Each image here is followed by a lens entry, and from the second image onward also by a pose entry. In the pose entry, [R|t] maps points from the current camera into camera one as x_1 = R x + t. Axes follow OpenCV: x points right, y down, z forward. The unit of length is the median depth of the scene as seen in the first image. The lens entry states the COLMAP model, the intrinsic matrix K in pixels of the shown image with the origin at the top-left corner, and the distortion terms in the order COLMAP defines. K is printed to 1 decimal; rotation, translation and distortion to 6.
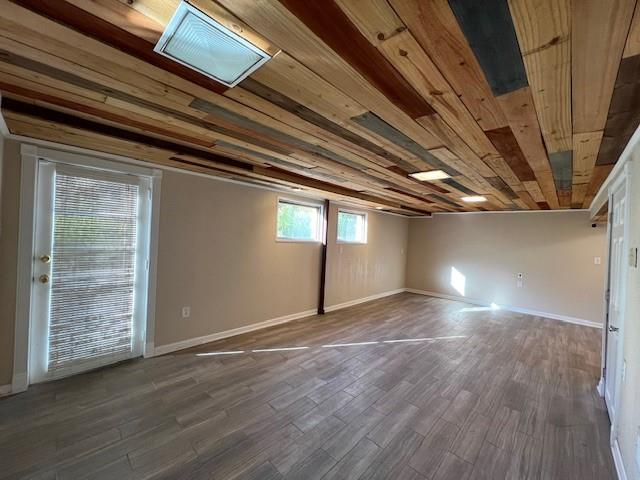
lens RADIAL K [[256.0, 0, 318.6], [0, 256.0, 238.8], [0, 0, 1]] dist [-0.001905, -0.000323]
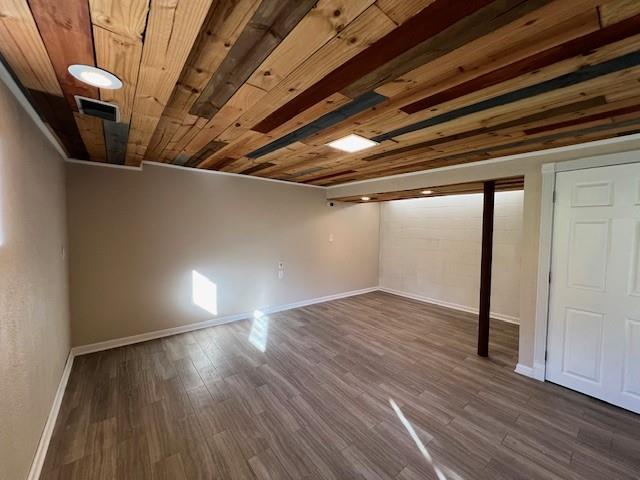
lens RADIAL K [[256.0, 0, 318.6], [0, 256.0, 238.8], [0, 0, 1]] dist [-0.001905, -0.000323]
pose [[0.129426, -0.097098, 0.986824, 0.043116], [0.002424, 0.995222, 0.097607, -0.012299], [-0.991586, -0.010241, 0.129043, 0.916130]]
